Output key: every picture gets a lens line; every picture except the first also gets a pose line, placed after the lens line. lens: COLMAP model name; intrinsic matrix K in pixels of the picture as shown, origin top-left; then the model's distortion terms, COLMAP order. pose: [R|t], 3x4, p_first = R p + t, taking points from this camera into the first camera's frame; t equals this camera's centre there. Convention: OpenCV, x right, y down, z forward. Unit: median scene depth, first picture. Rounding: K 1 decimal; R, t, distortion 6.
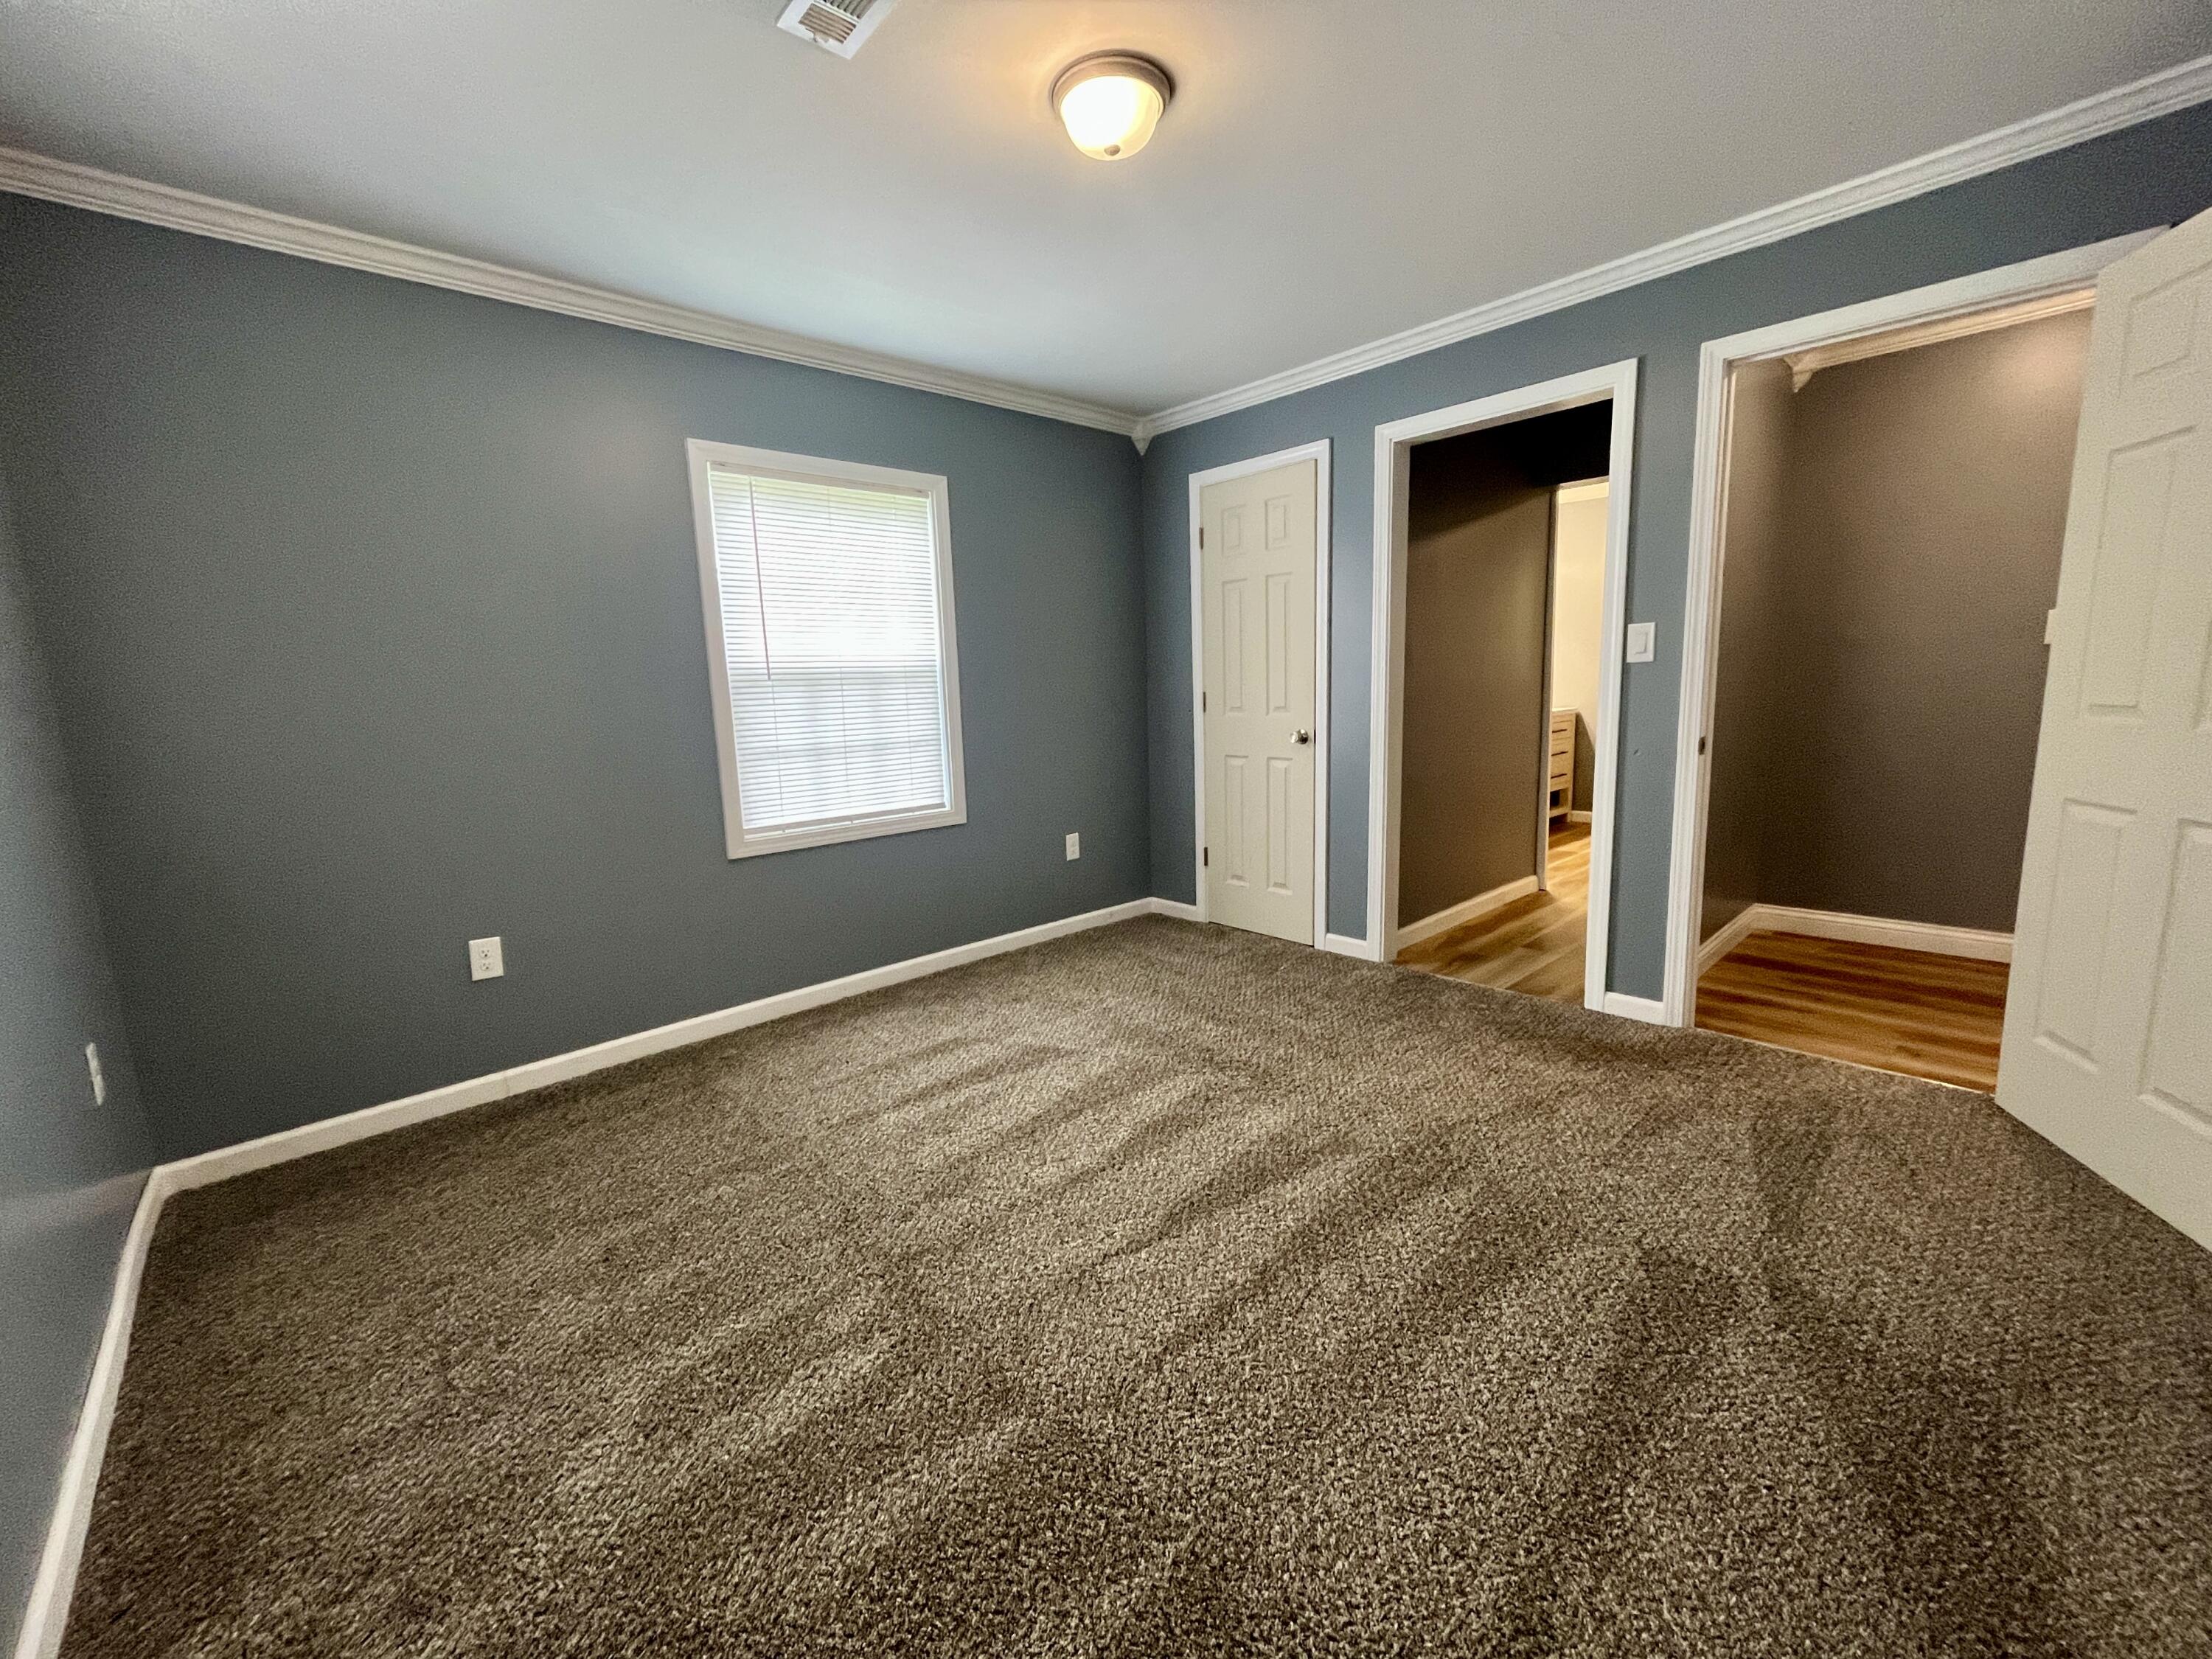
lens RADIAL K [[898.8, 0, 1101.1], [0, 898.8, 824.0], [0, 0, 1]] dist [0.002436, -0.000482]
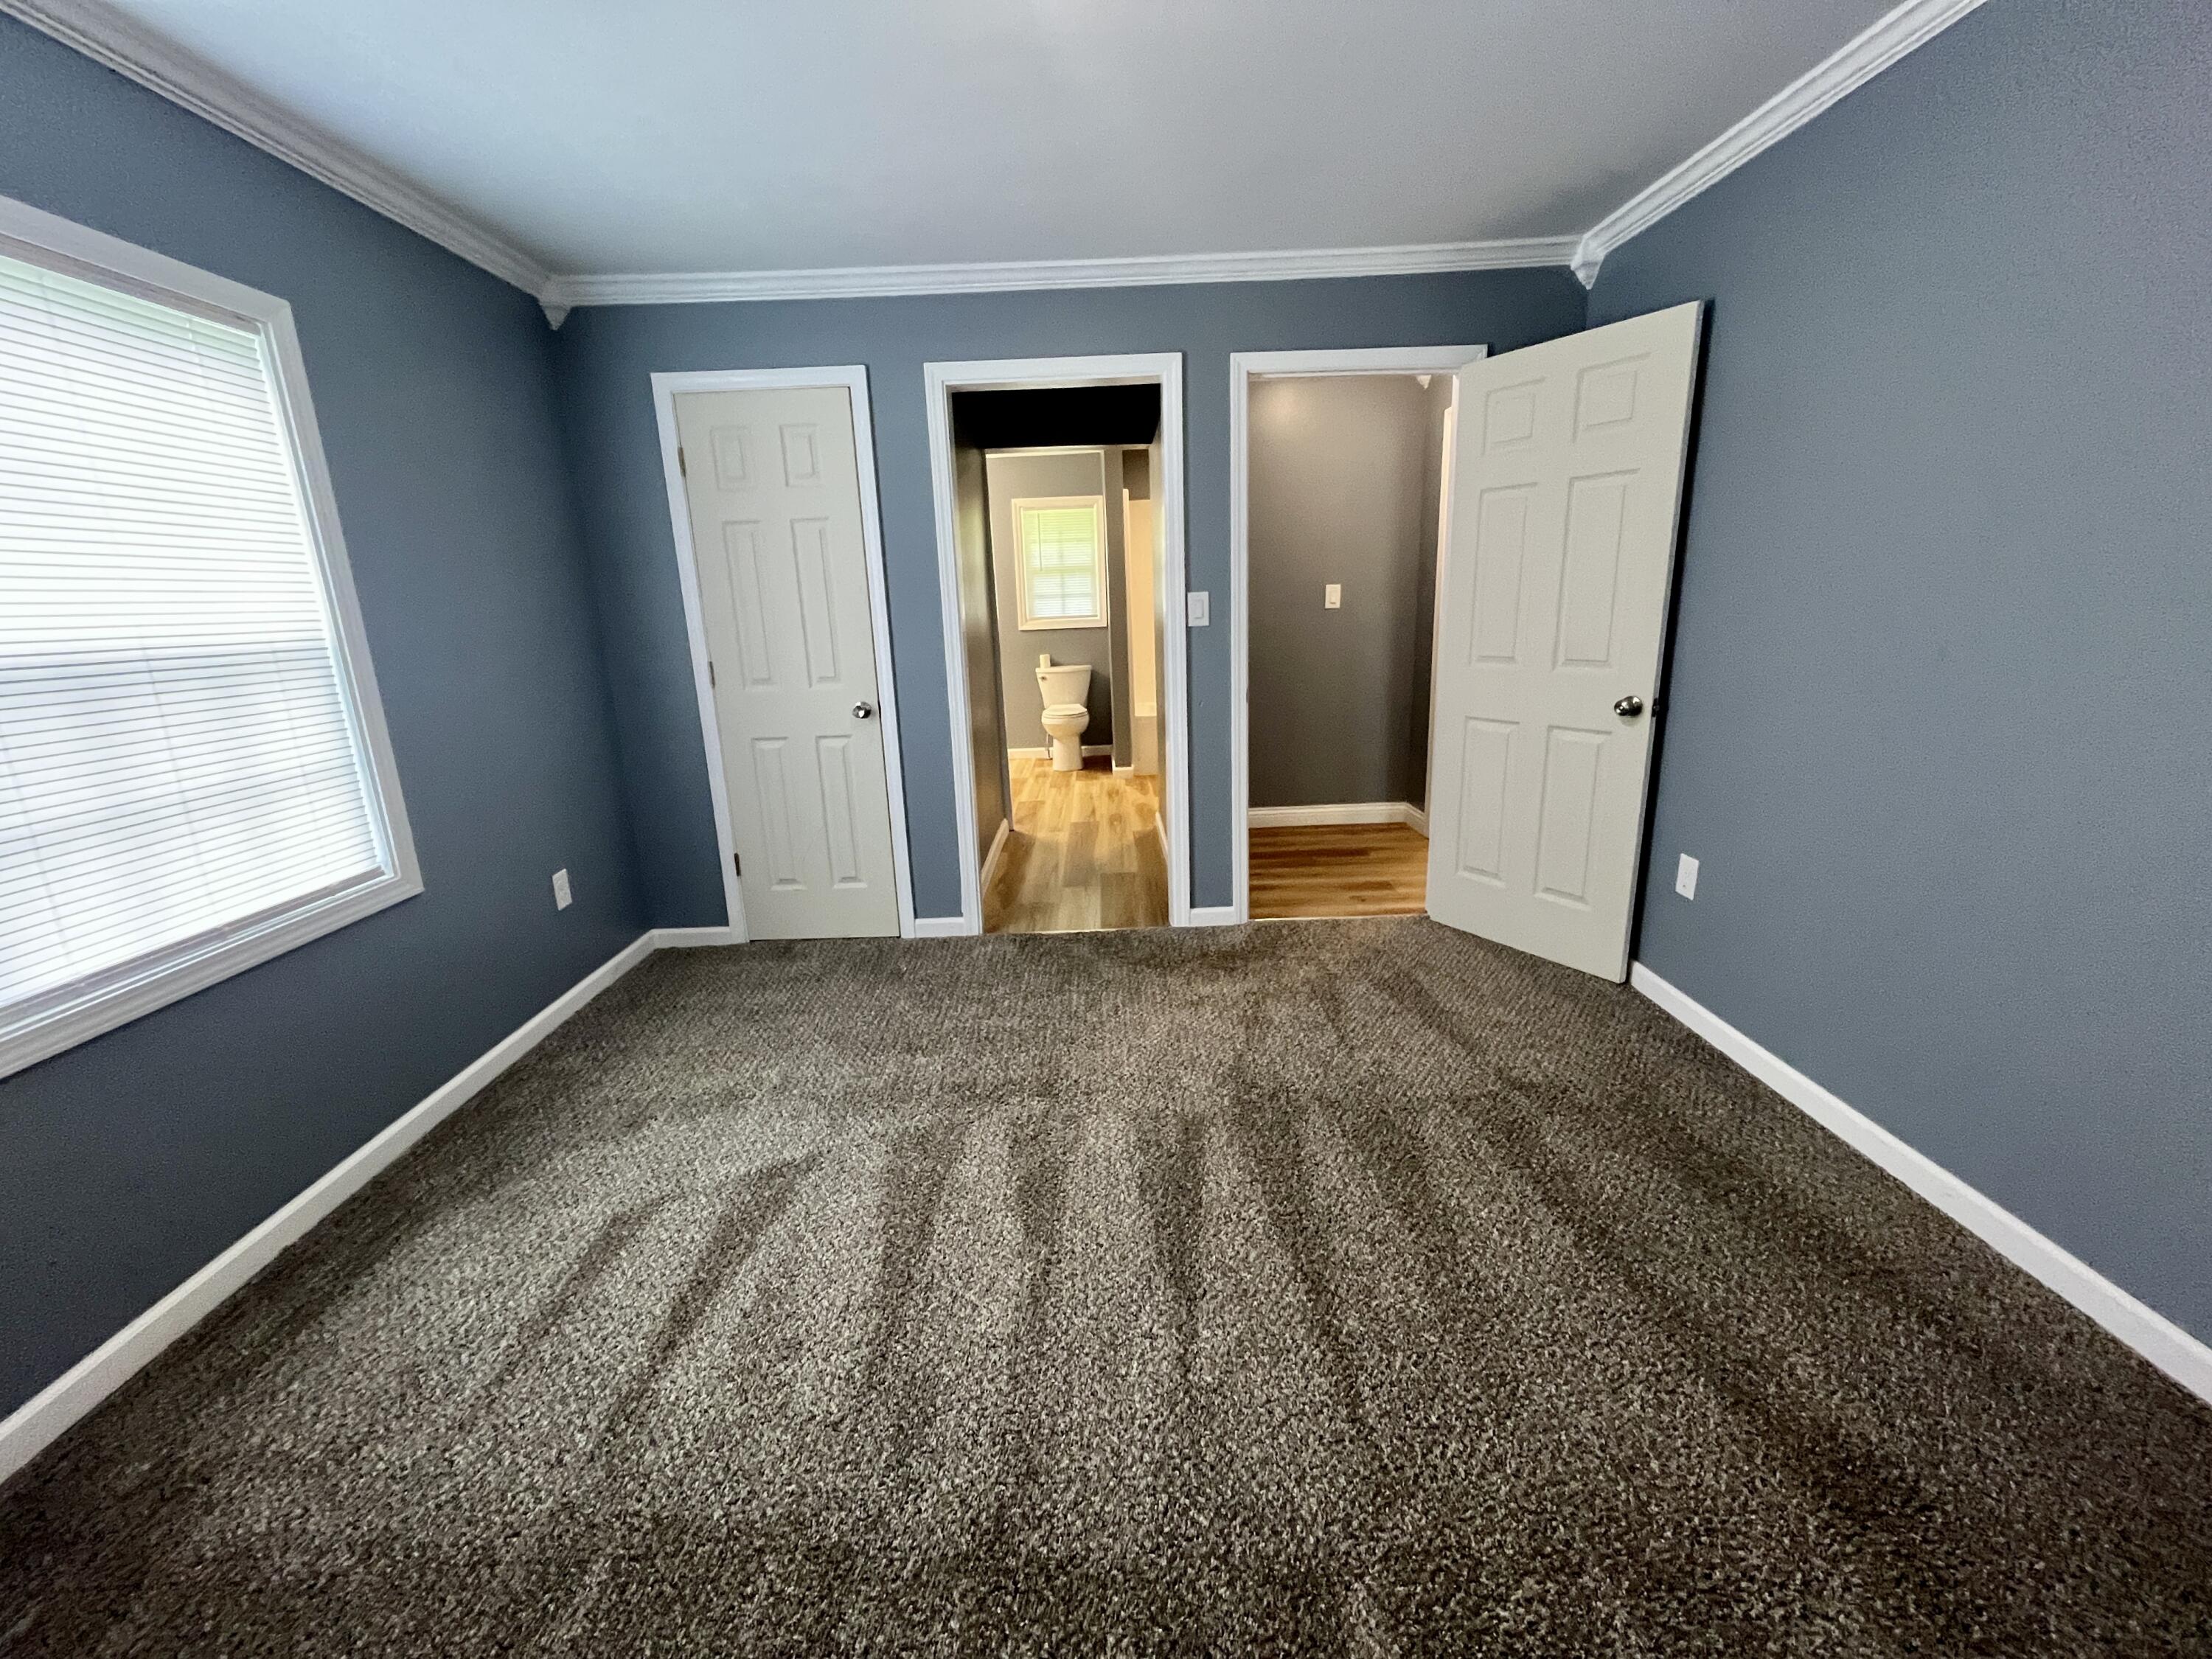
lens RADIAL K [[898.8, 0, 1101.1], [0, 898.8, 824.0], [0, 0, 1]] dist [0.002436, -0.000482]
pose [[0.670354, -0.172730, 0.721658, -0.354177], [0.127102, 0.984885, 0.117668, -0.077915], [-0.731075, 0.012844, 0.682176, 0.293106]]
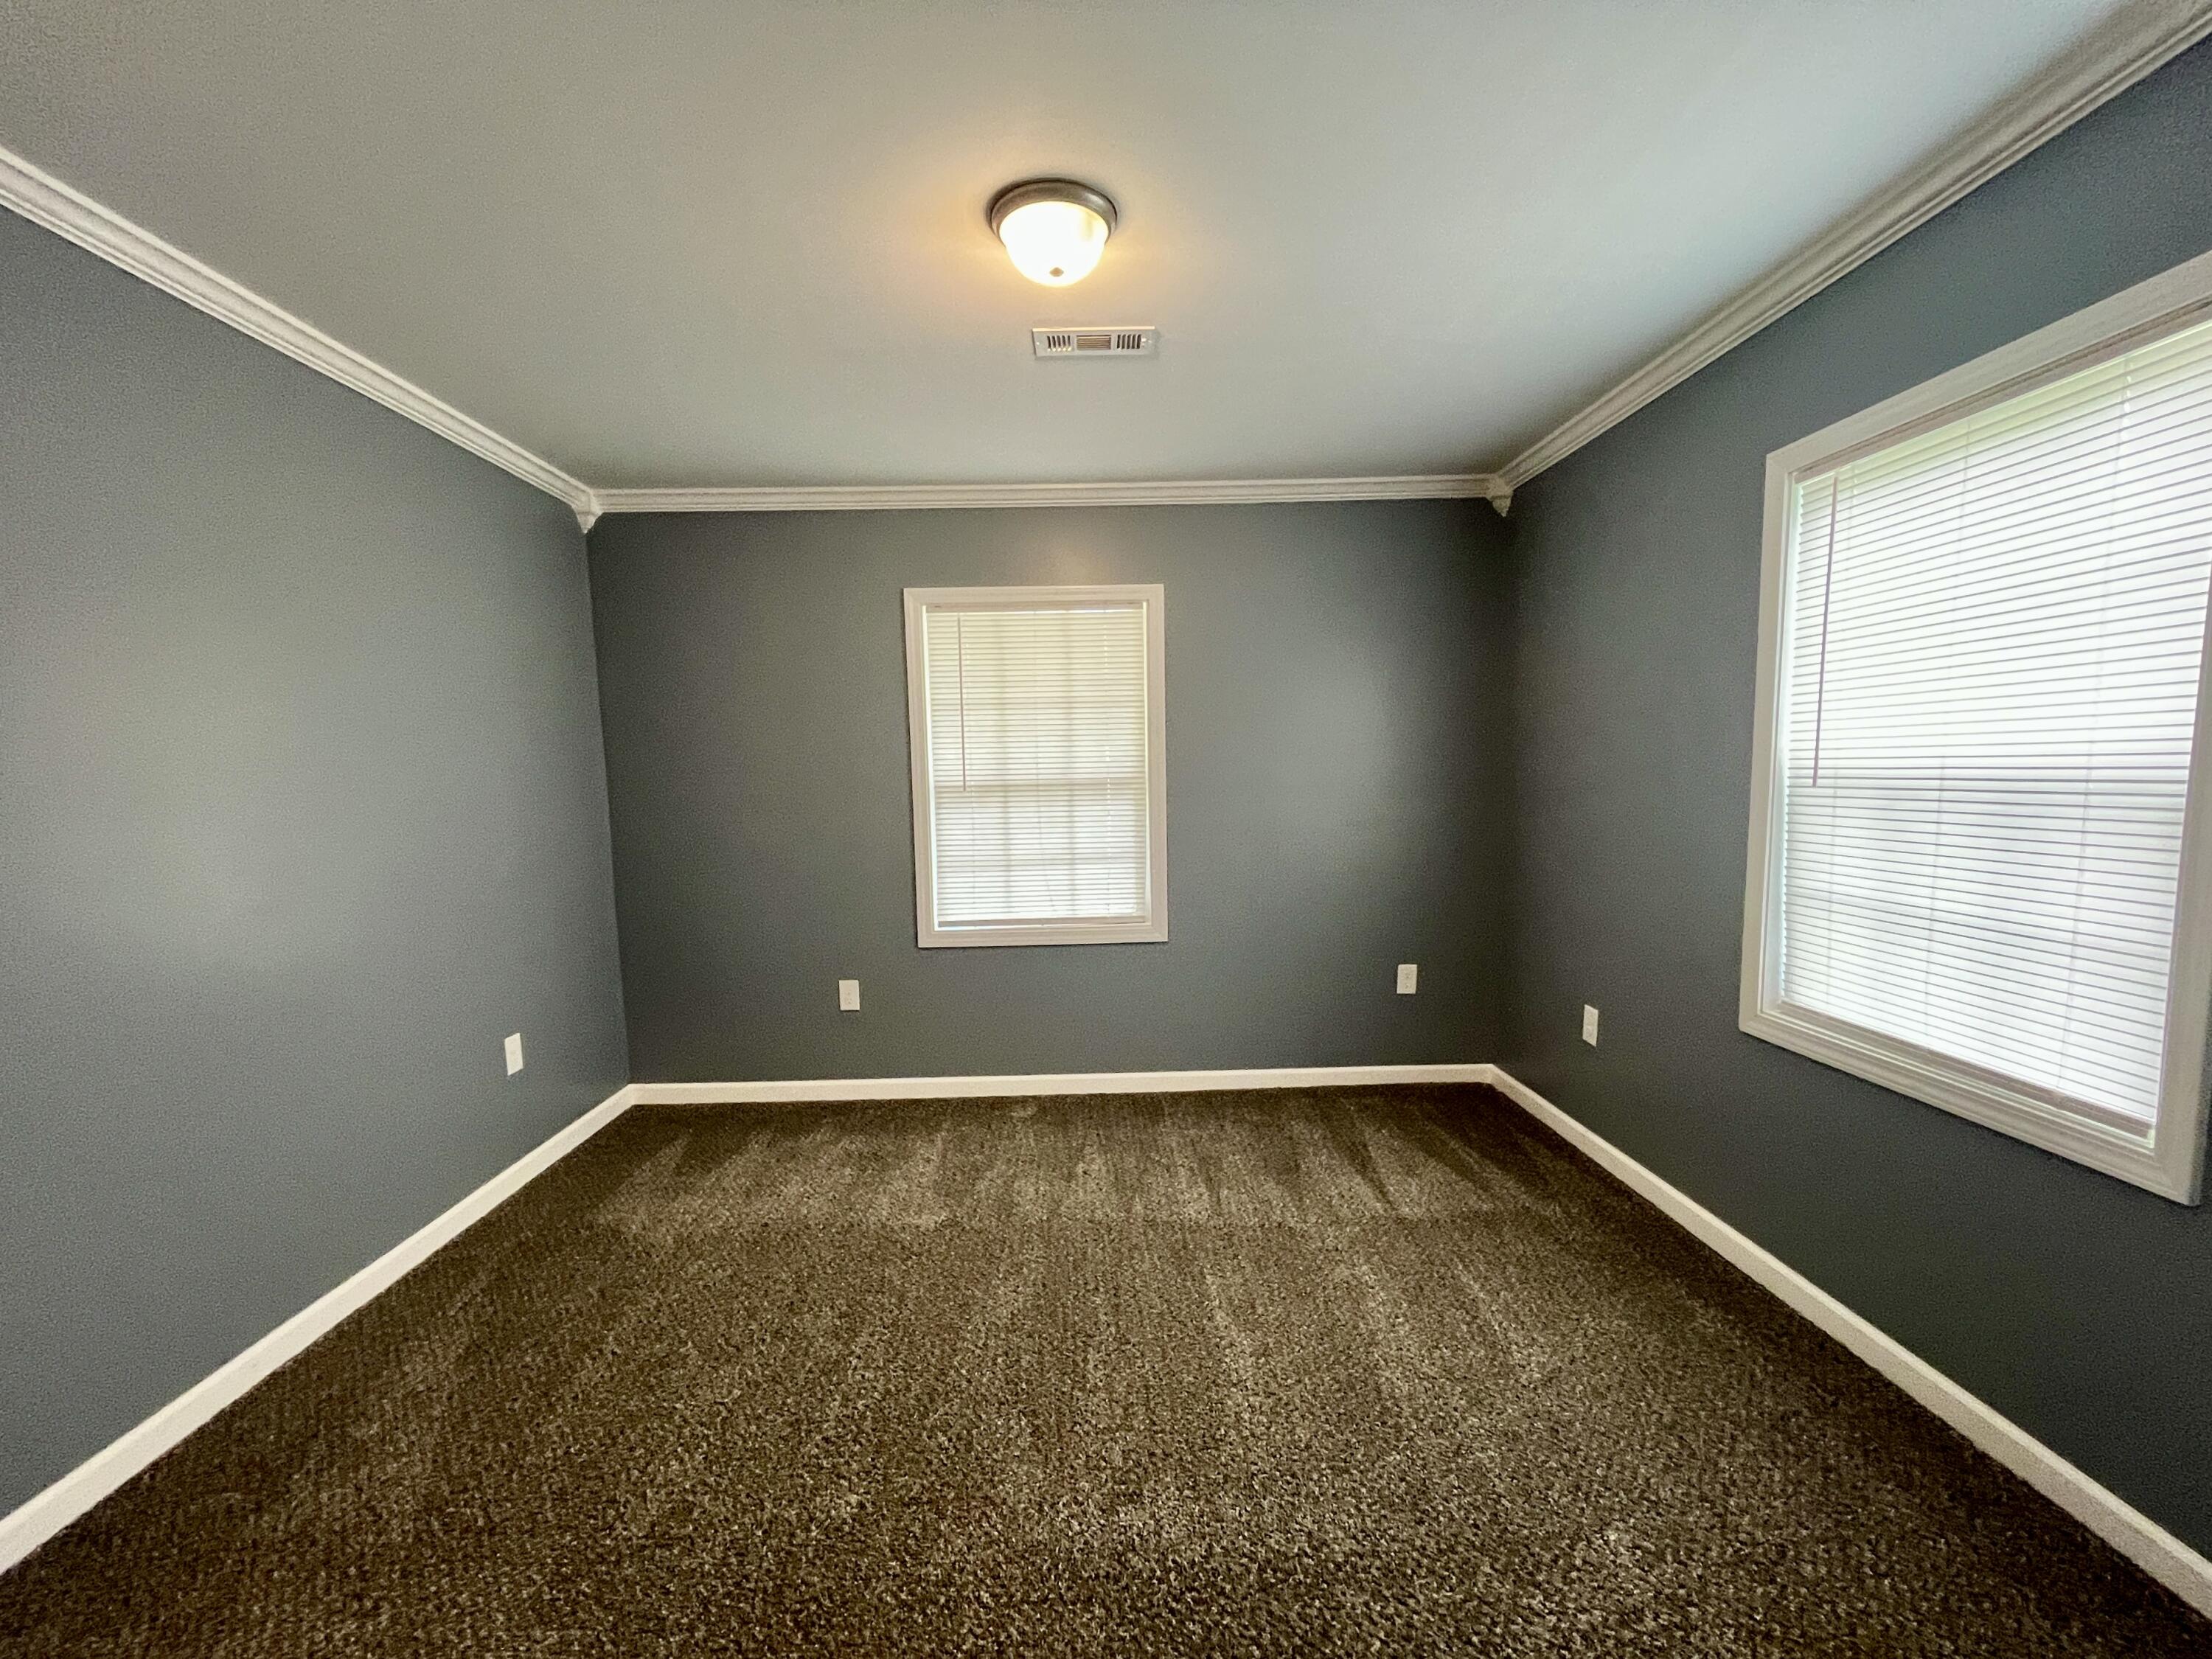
lens RADIAL K [[898.8, 0, 1101.1], [0, 898.8, 824.0], [0, 0, 1]] dist [0.002436, -0.000482]
pose [[0.760155, 0.051344, -0.647710, 0.512306], [-0.102365, 0.993887, -0.041350, -0.098337], [0.641628, 0.097736, 0.760764, 0.290866]]
